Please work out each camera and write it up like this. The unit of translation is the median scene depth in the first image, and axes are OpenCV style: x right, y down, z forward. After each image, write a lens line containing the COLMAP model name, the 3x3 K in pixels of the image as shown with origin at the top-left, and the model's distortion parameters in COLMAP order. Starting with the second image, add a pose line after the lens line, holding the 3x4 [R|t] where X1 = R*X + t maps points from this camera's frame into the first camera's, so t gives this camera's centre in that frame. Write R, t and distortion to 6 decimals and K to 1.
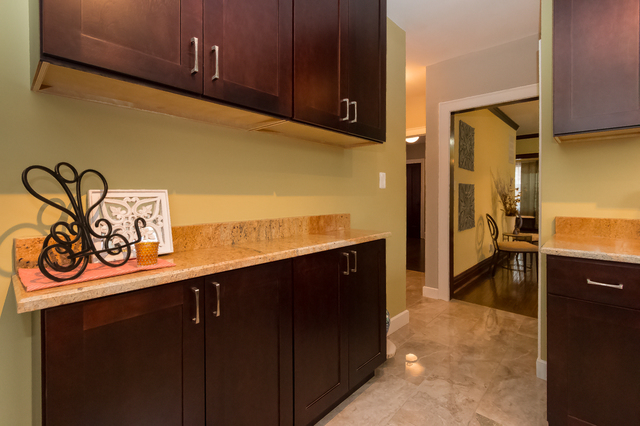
lens RADIAL K [[297.3, 0, 318.2], [0, 297.3, 206.6], [0, 0, 1]] dist [0.007995, -0.003170]
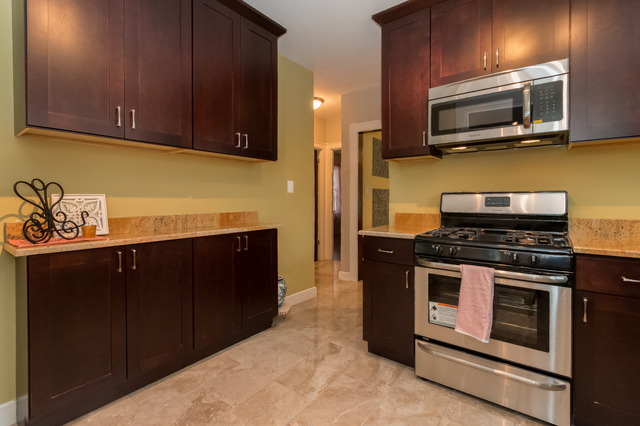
lens RADIAL K [[297.3, 0, 323.3], [0, 297.3, 209.8], [0, 0, 1]] dist [0.007995, -0.003170]
pose [[0.994908, -0.001777, 0.100771, 0.474778], [0.001564, 0.999996, 0.002185, 0.024513], [-0.100774, -0.002017, 0.994907, -0.672027]]
